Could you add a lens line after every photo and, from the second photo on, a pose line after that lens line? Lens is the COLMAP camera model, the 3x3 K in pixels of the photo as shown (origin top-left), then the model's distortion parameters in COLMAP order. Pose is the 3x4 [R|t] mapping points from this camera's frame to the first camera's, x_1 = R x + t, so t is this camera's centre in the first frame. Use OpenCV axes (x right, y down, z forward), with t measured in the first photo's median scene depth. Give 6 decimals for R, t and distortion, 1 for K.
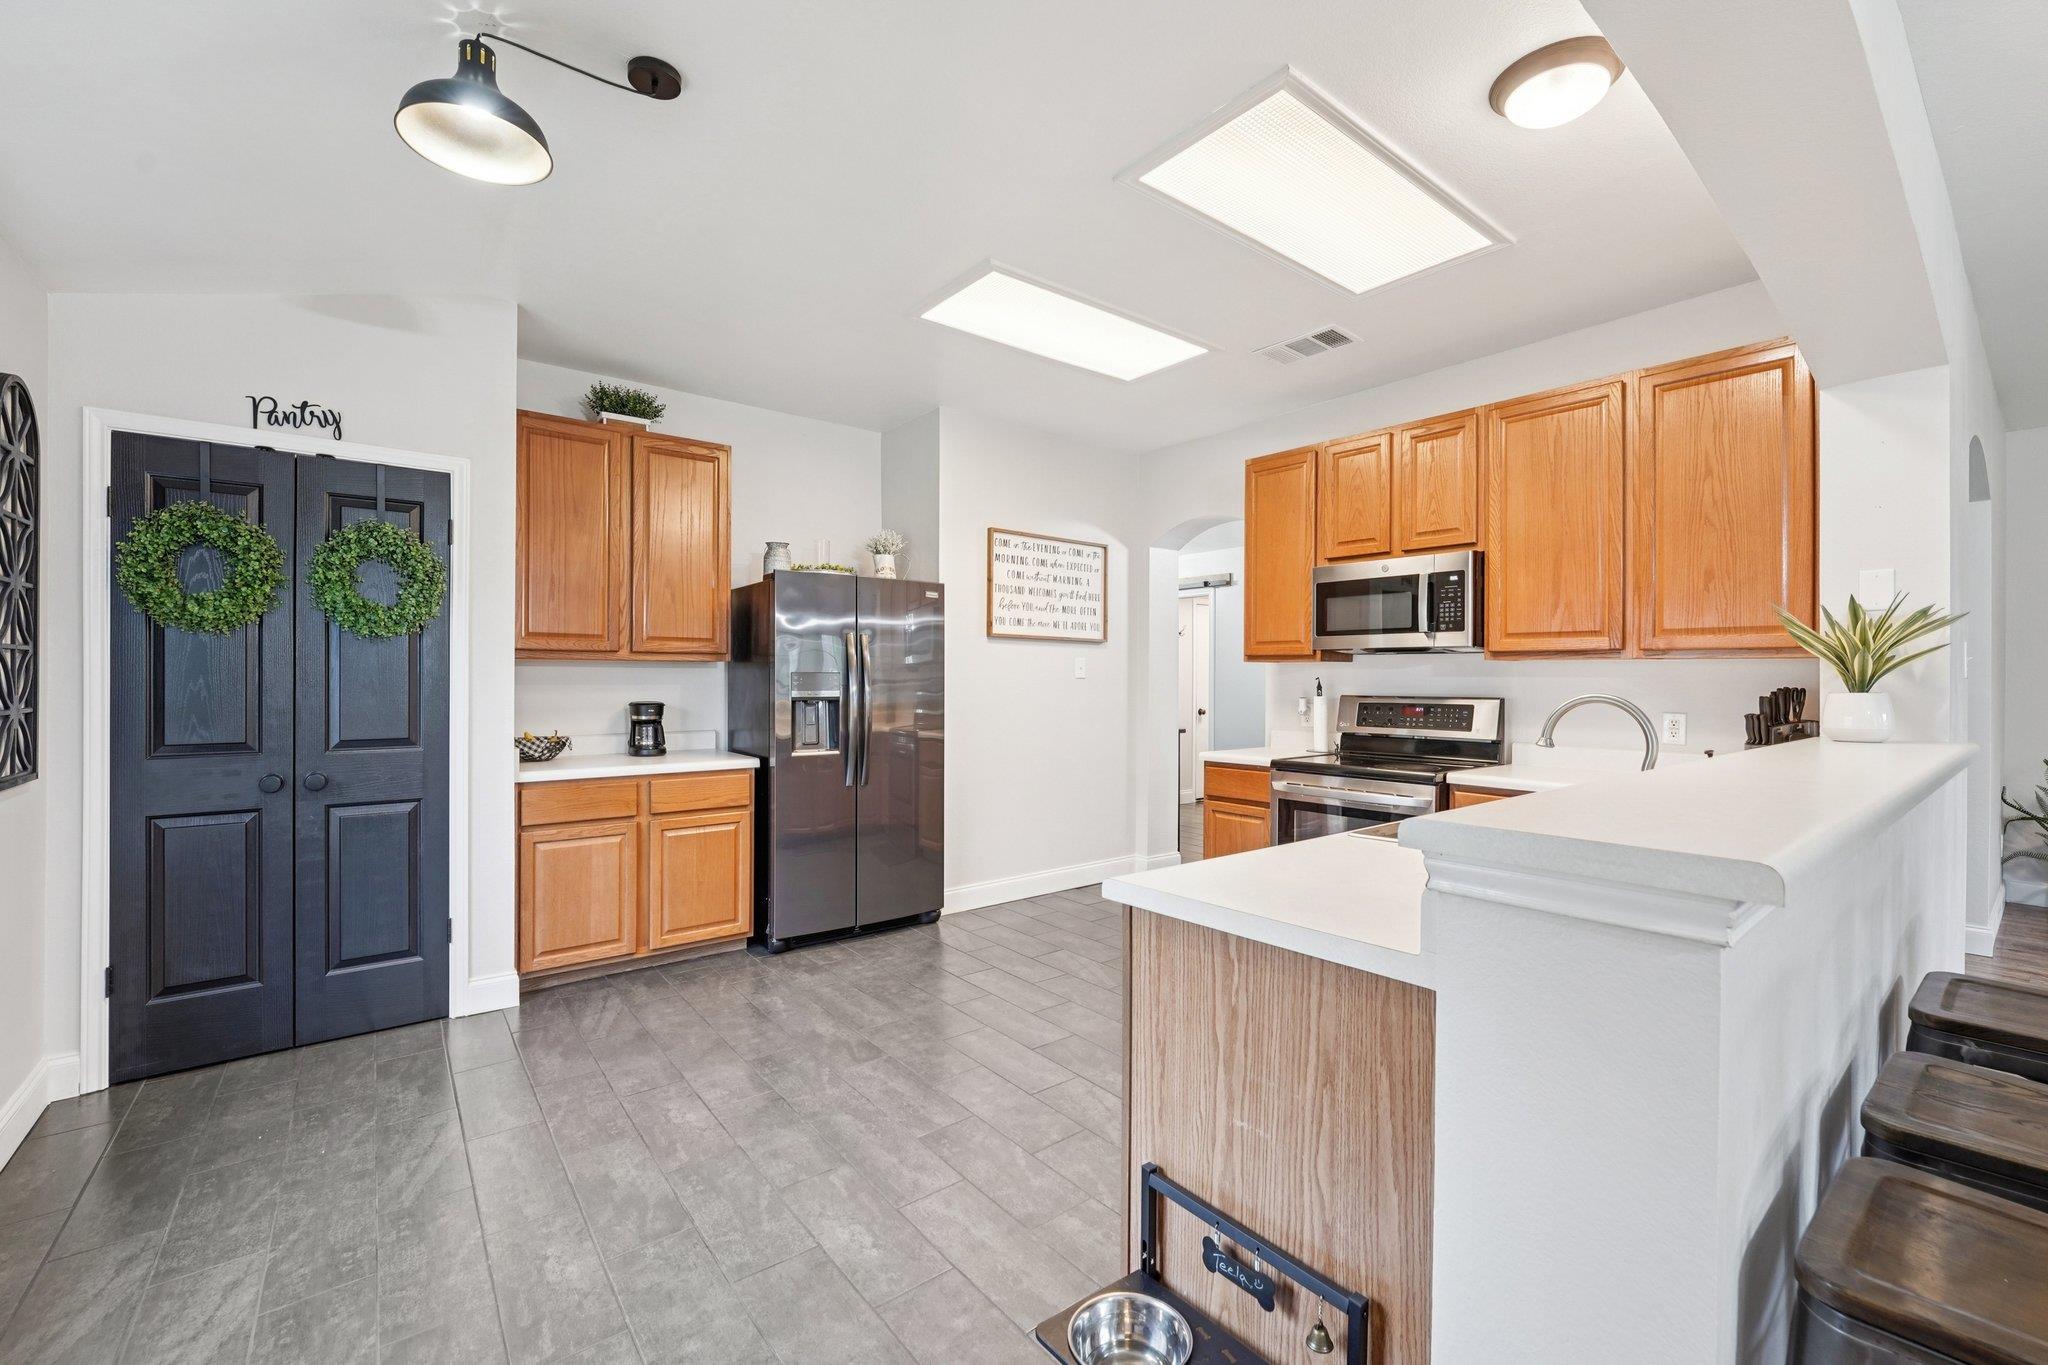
lens RADIAL K [[844.4, 0, 1035.2], [0, 844.4, 687.6], [0, 0, 1]] dist [-0.014976, 0.000026]
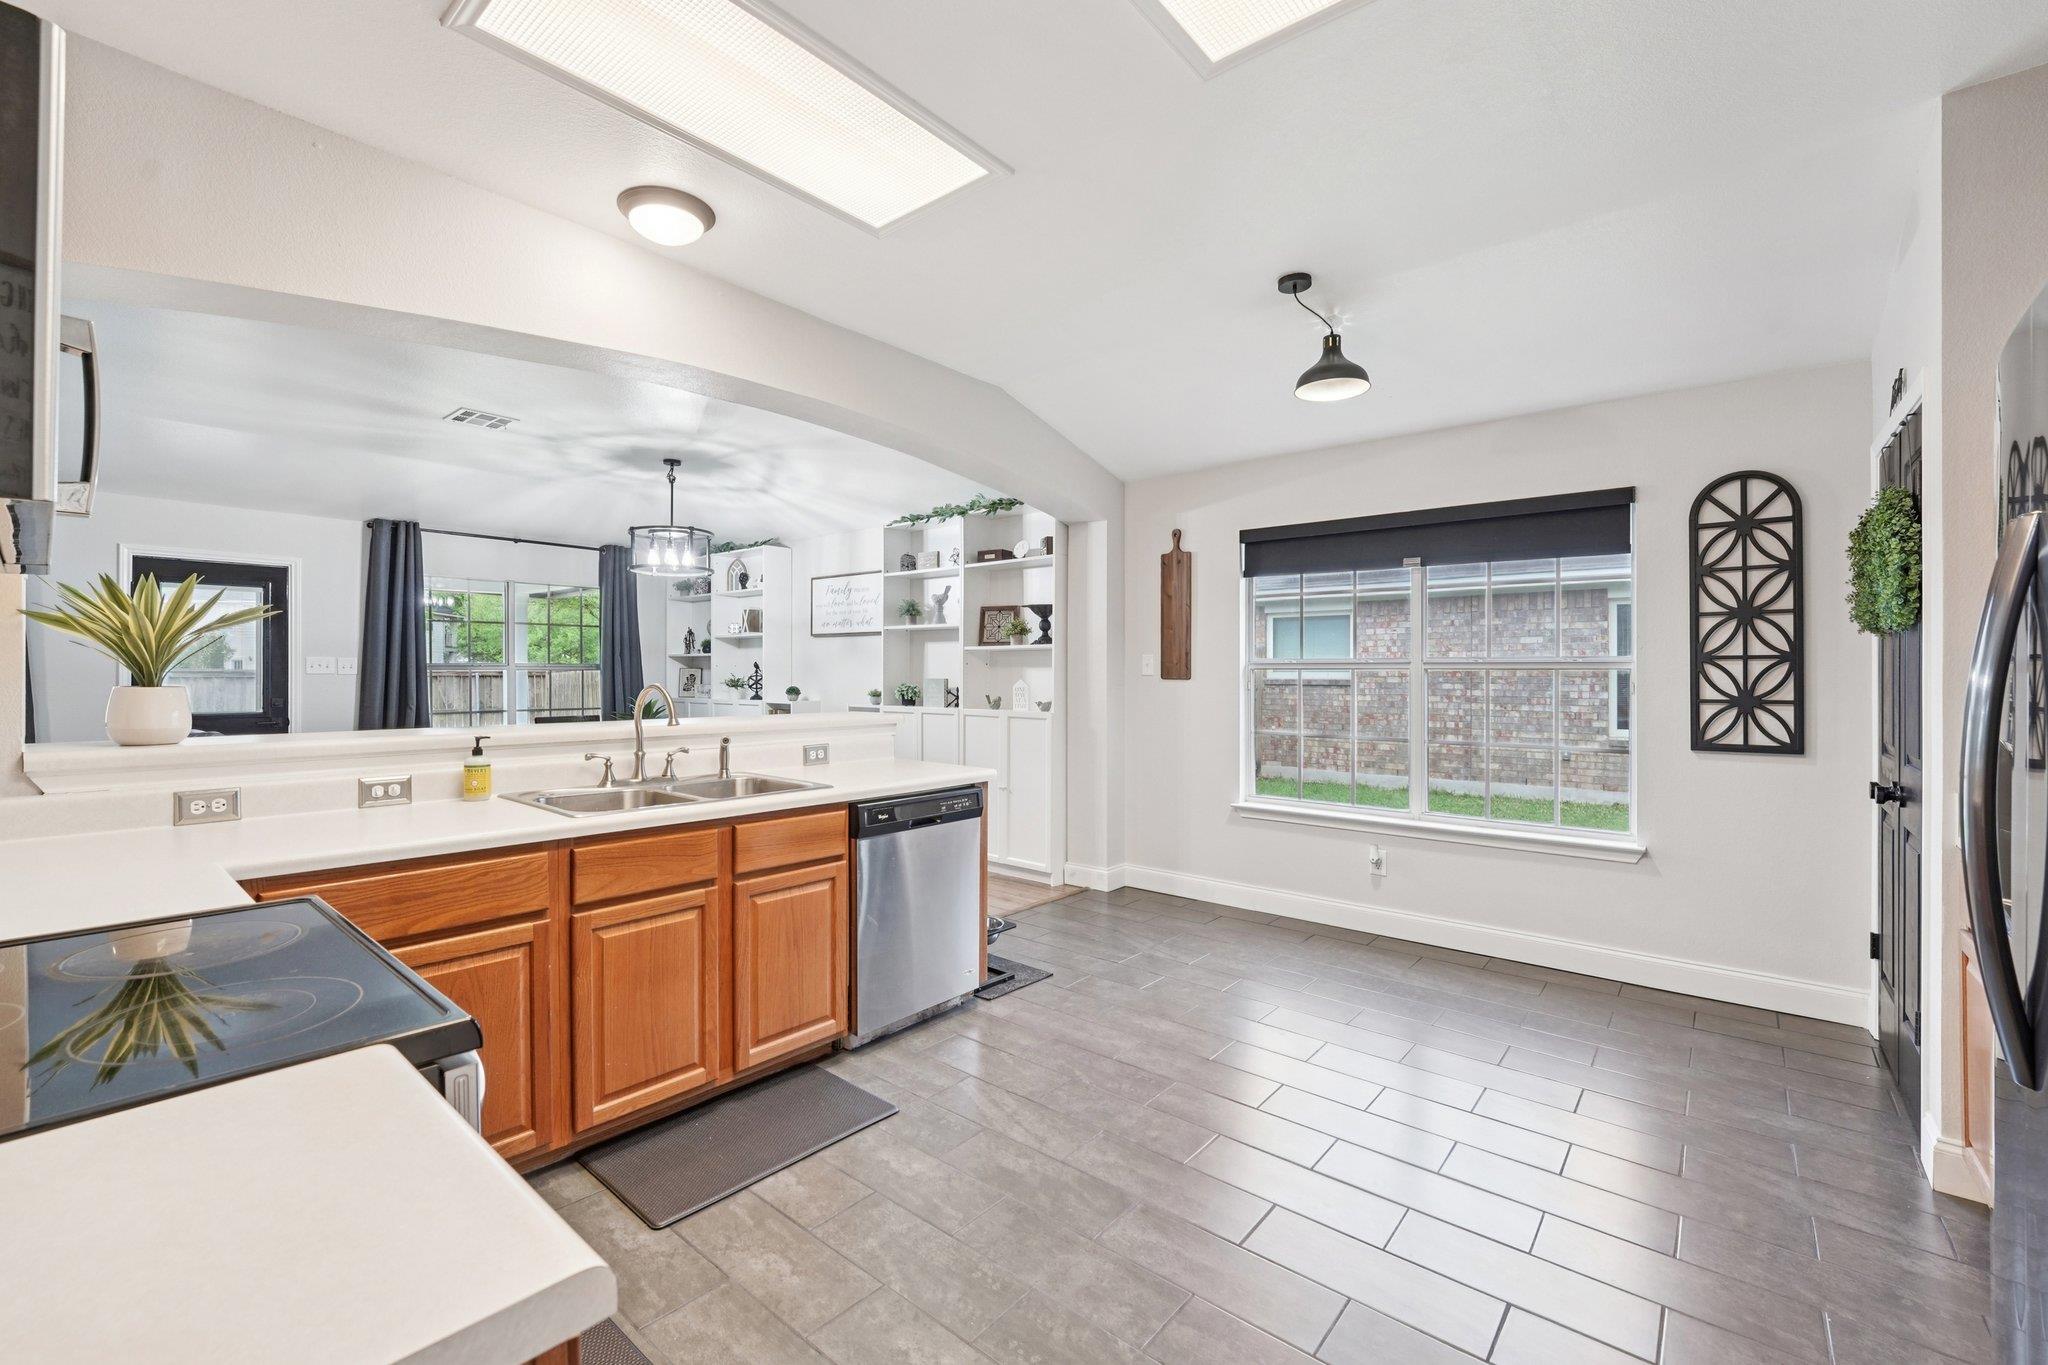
lens RADIAL K [[857.4, 0, 1012.7], [0, 857.4, 682.1], [0, 0, 1]] dist [-0.018247, 0.004213]
pose [[-0.982471, -0.004269, -0.186364, 0.196711], [-0.008057, 0.999776, 0.019574, -0.015258], [0.186239, 0.020732, -0.982286, 1.385482]]
